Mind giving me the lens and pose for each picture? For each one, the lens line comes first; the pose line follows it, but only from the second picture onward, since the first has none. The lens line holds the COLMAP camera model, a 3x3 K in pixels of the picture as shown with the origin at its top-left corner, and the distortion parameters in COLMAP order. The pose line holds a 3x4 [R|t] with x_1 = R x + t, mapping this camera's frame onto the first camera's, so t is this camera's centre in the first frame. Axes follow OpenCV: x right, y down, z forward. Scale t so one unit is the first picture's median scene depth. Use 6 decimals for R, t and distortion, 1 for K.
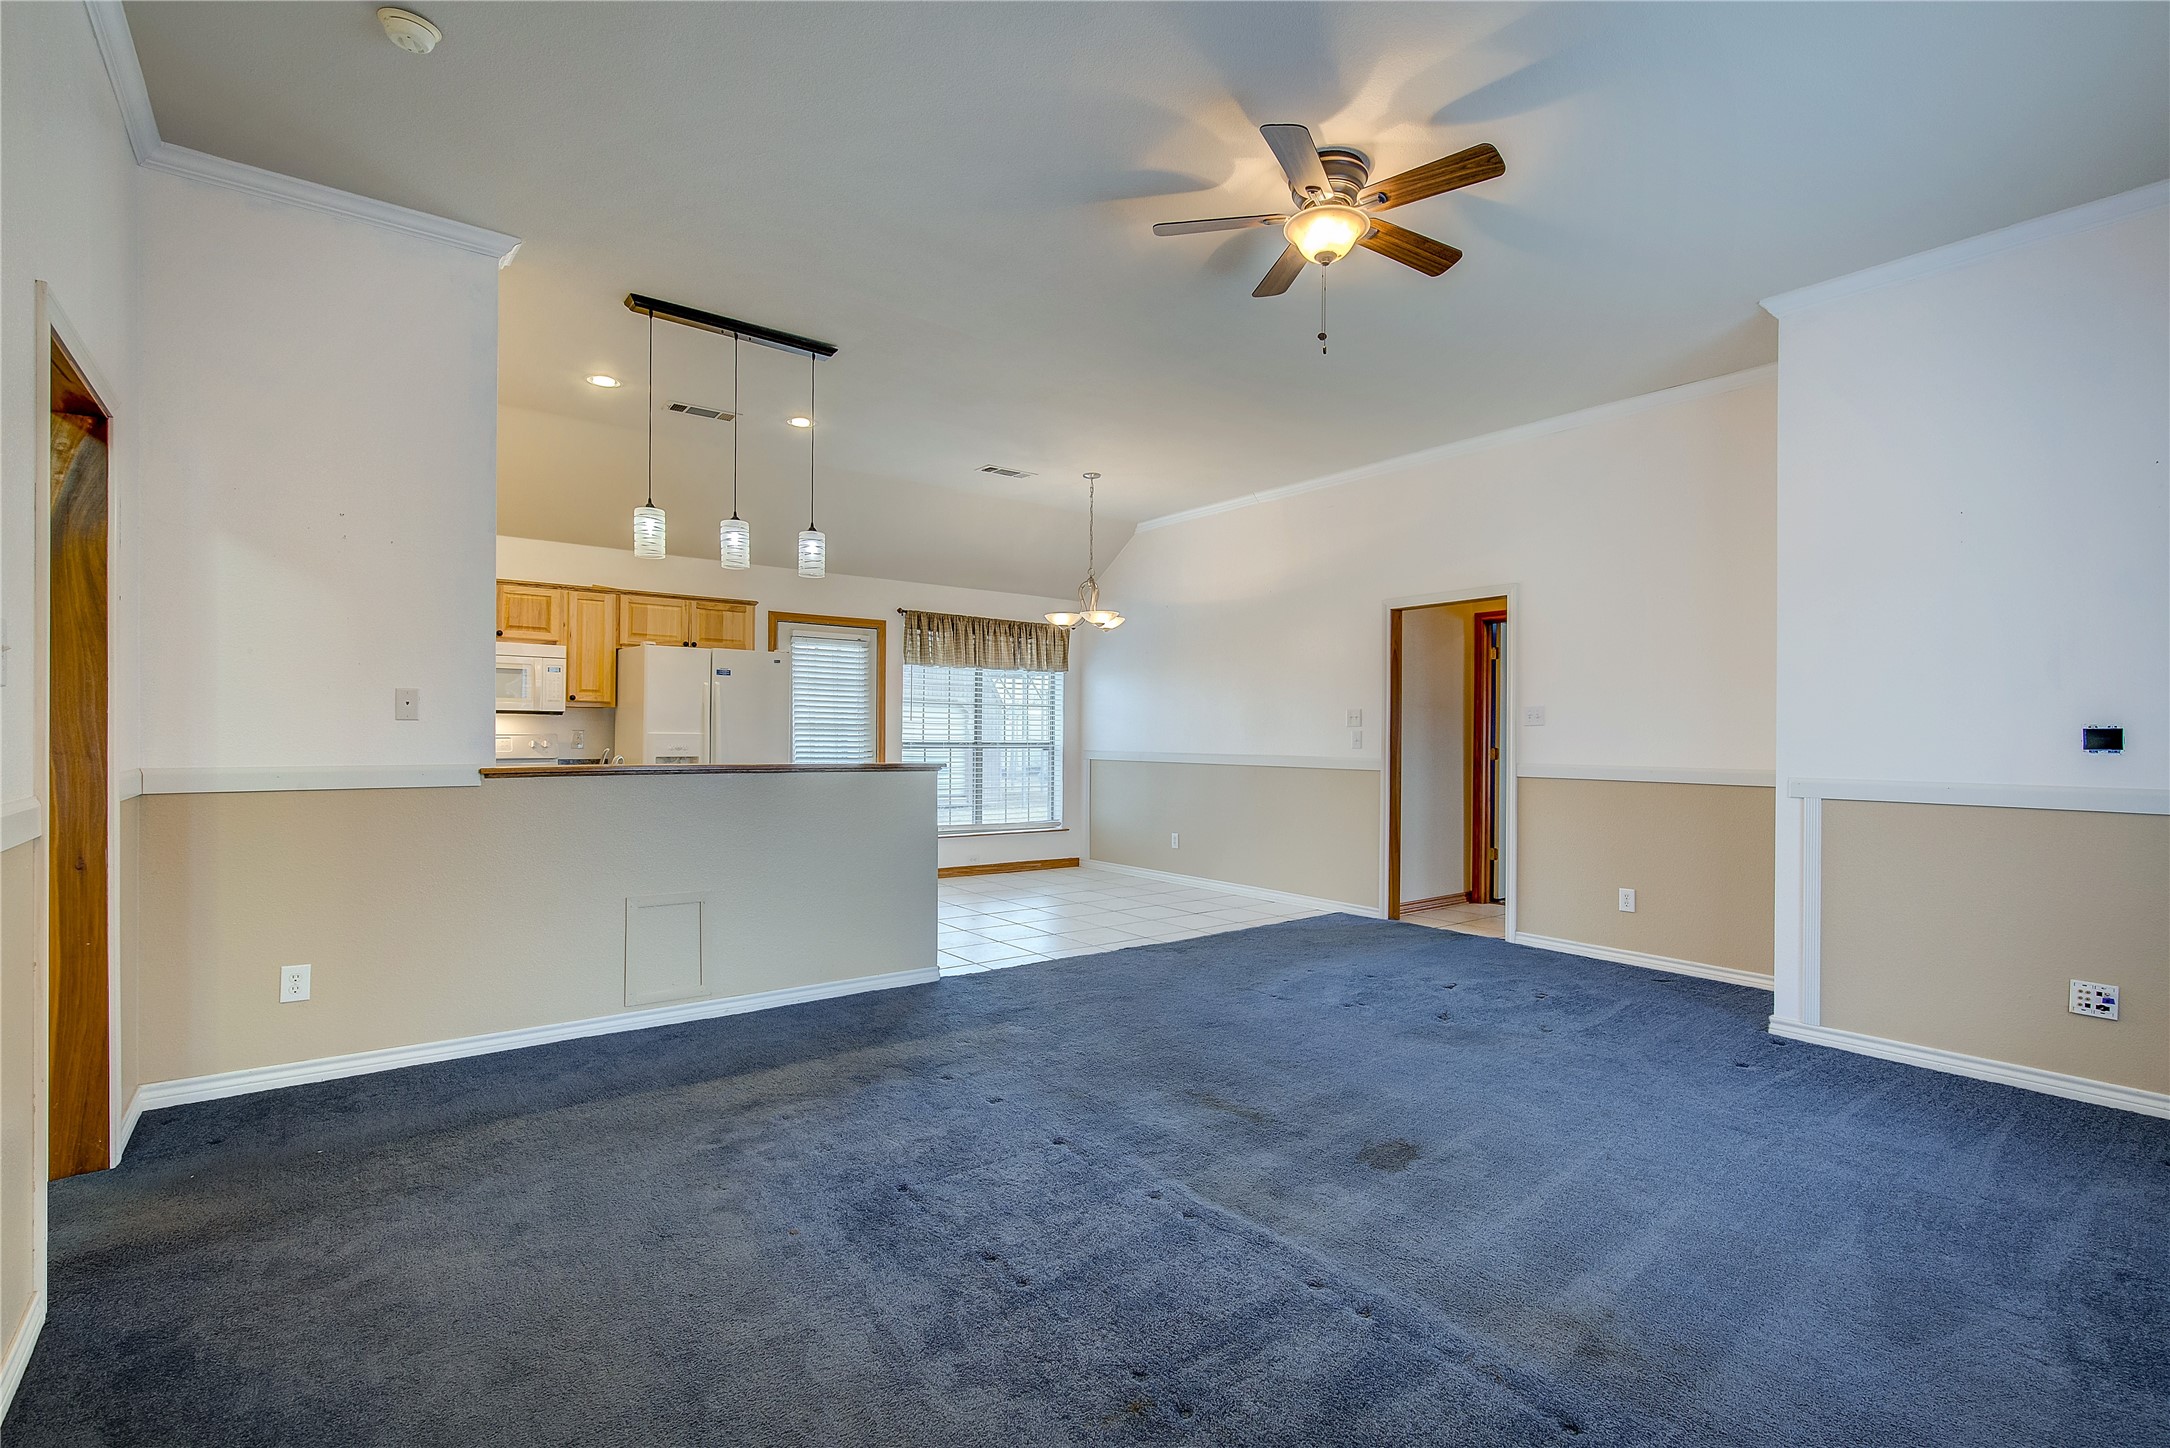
lens RADIAL K [[1006.1, 0, 1081.3], [0, 1006.1, 724.5], [0, 0, 1]] dist [-0.001715, 0.000813]
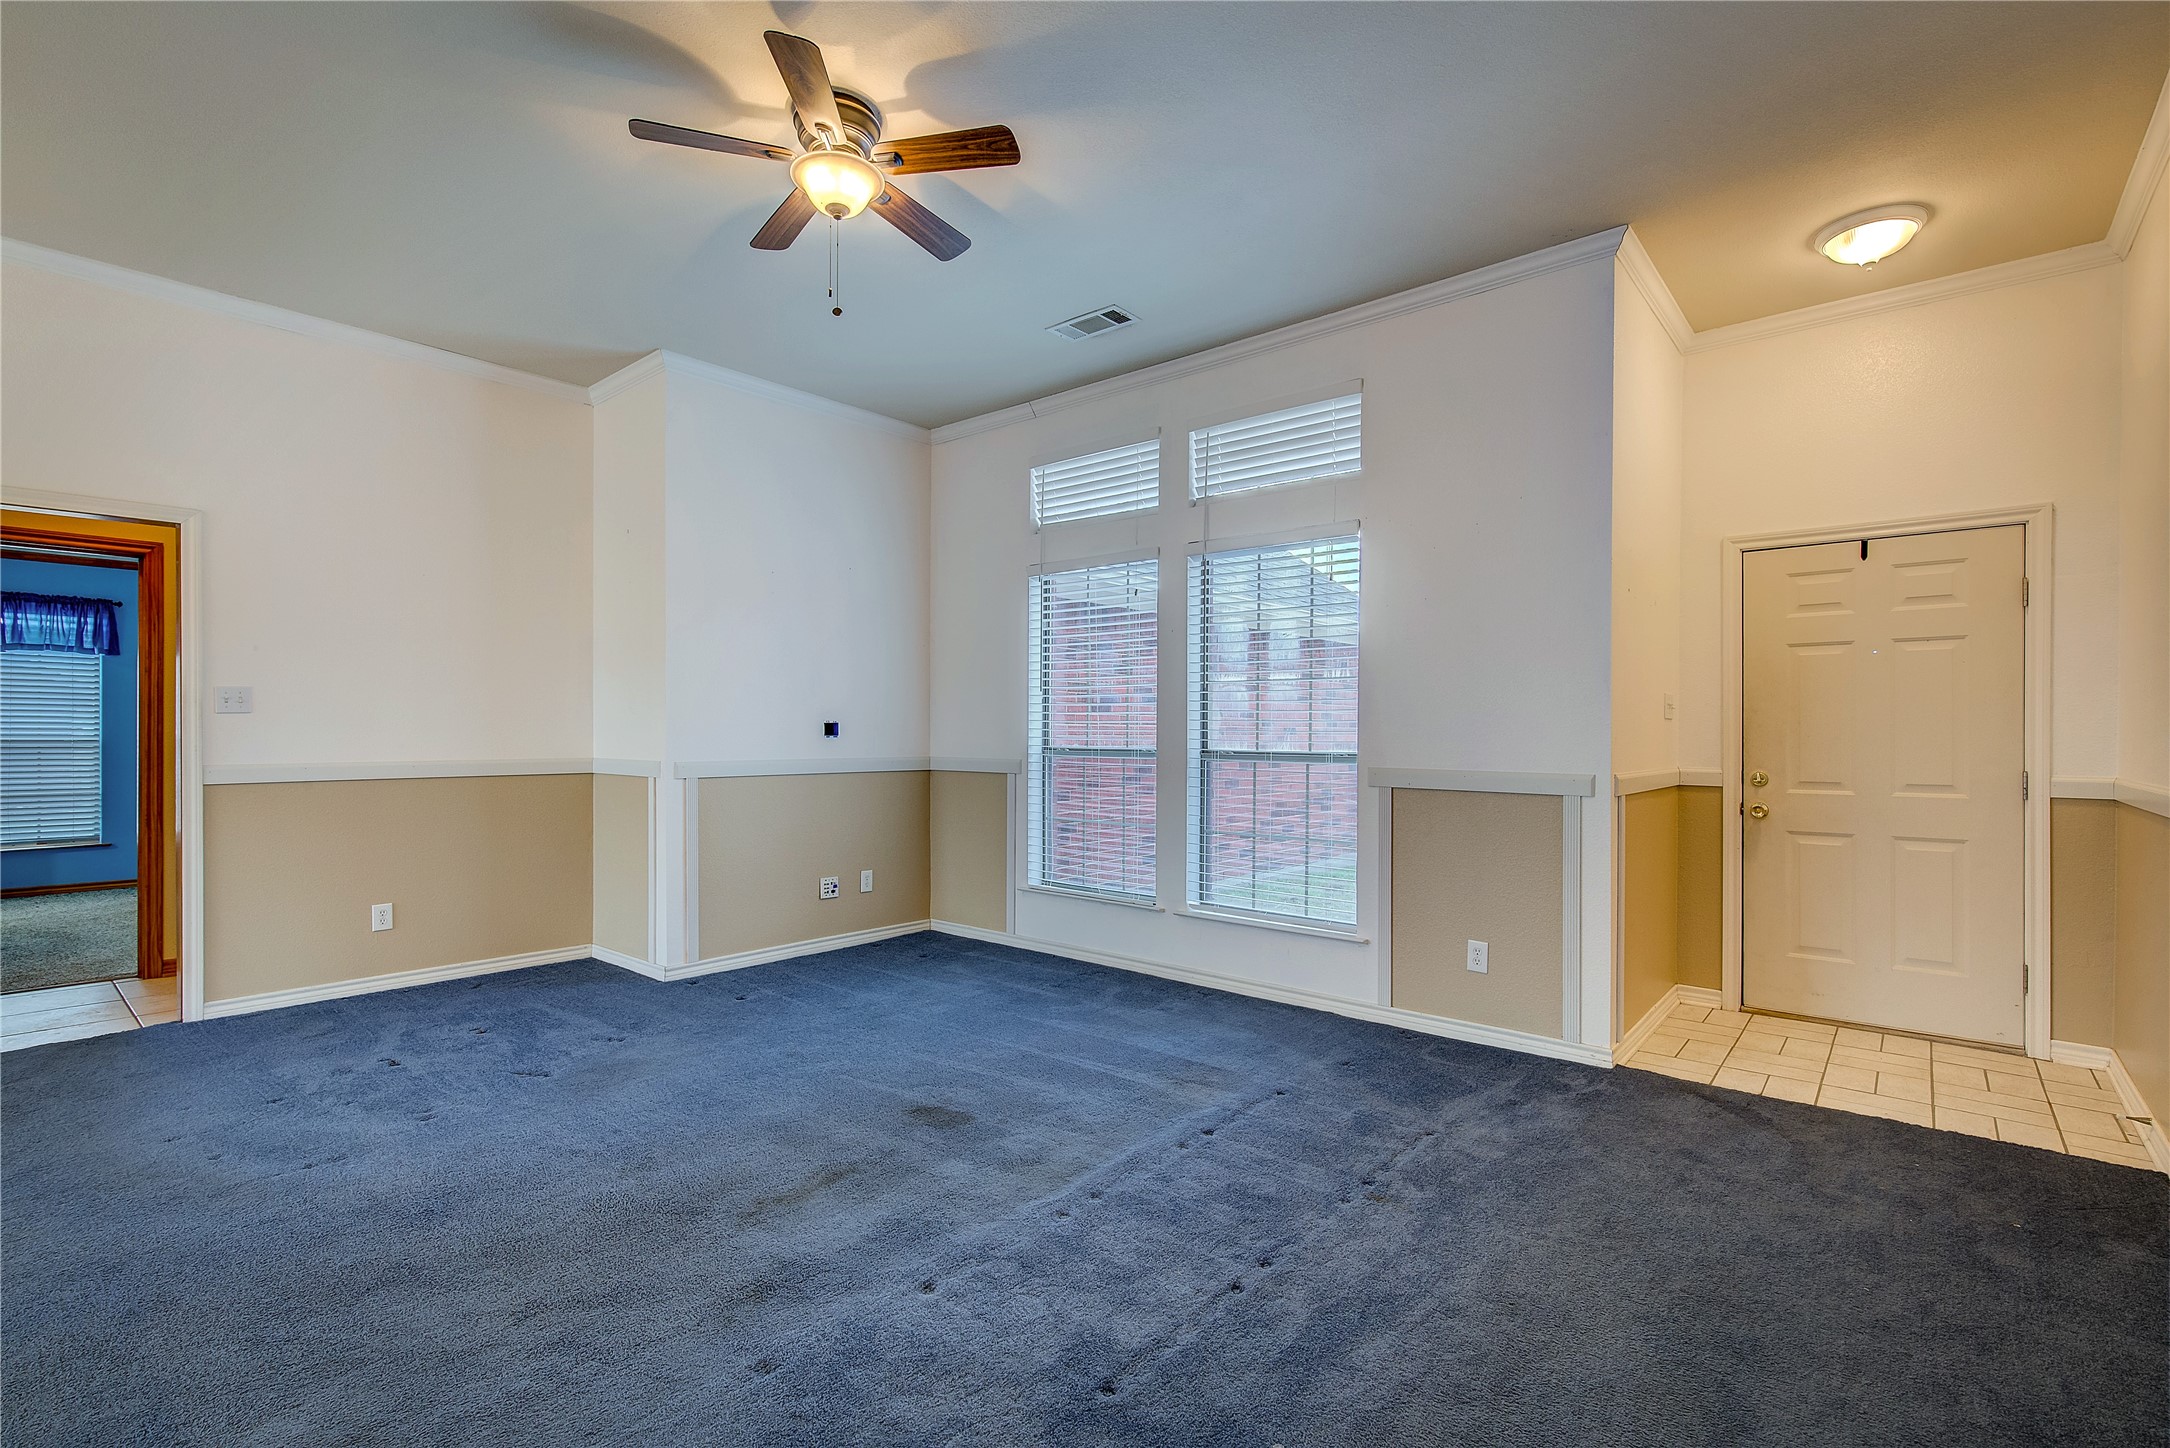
lens RADIAL K [[1006.1, 0, 1106.8], [0, 1006.1, 734.1], [0, 0, 1]] dist [-0.001715, 0.000813]
pose [[-0.223830, -0.016440, 0.974490, -0.675681], [-0.013964, 0.999809, 0.013660, -0.003858], [-0.974528, -0.010550, -0.224017, 0.917220]]
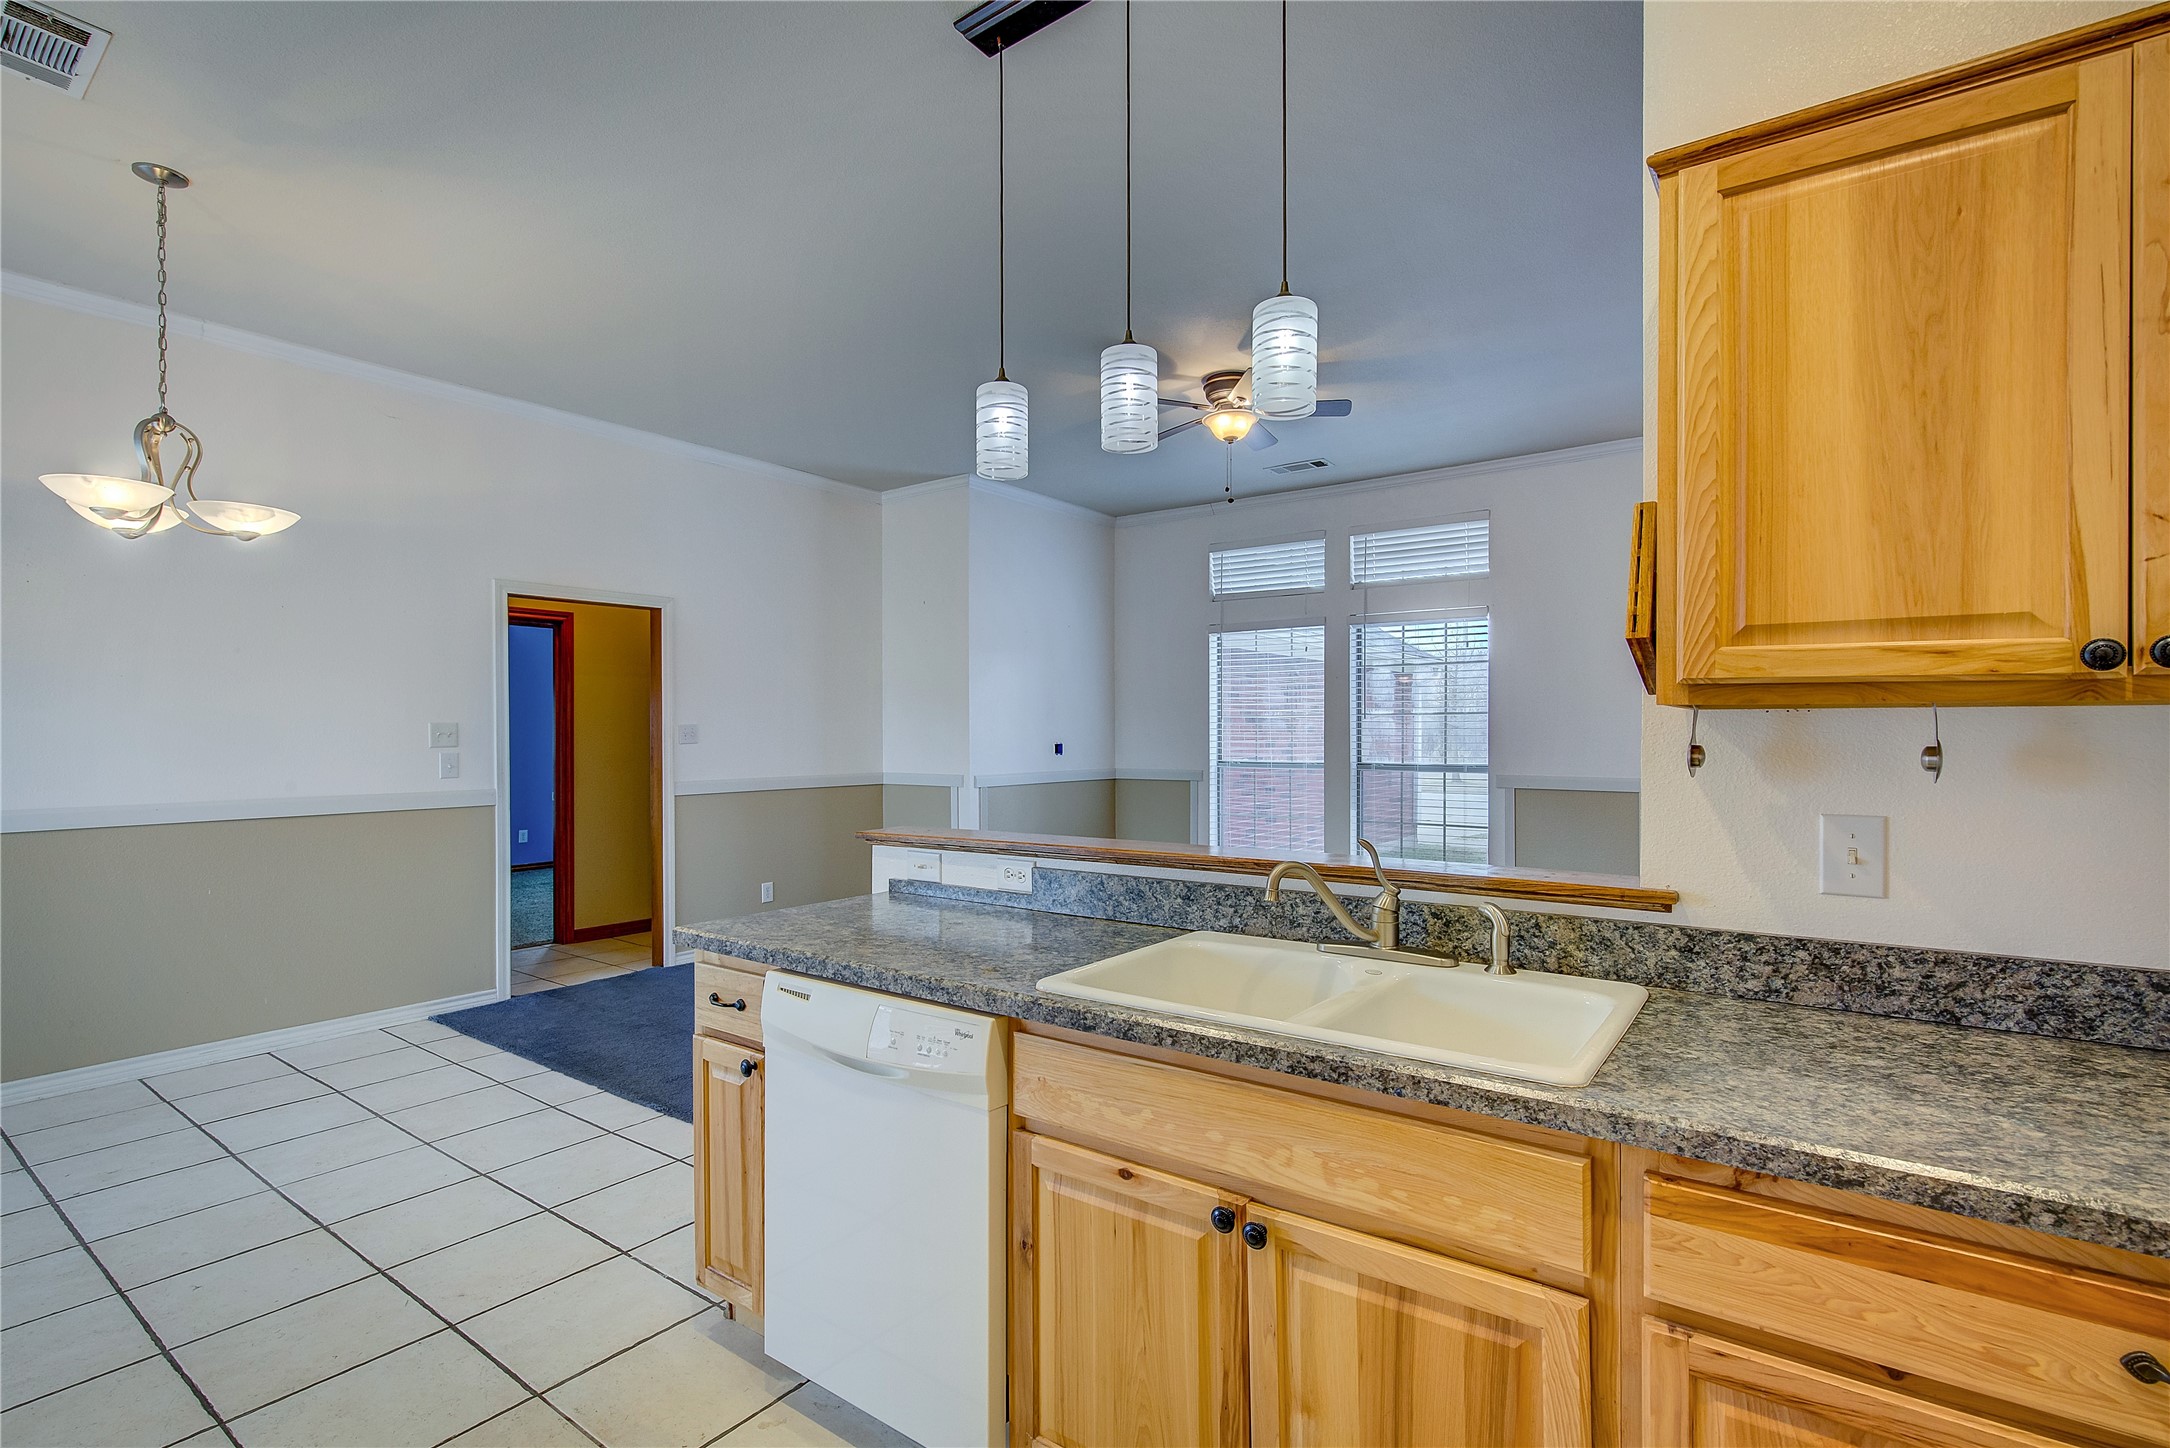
lens RADIAL K [[1006.1, 0, 1112.2], [0, 1006.1, 726.6], [0, 0, 1]] dist [-0.001715, 0.000813]
pose [[-0.290090, -0.000907, 0.956999, -1.067119], [-0.007534, 0.999971, -0.001336, -0.029087], [-0.956970, -0.007598, -0.290088, 1.497782]]
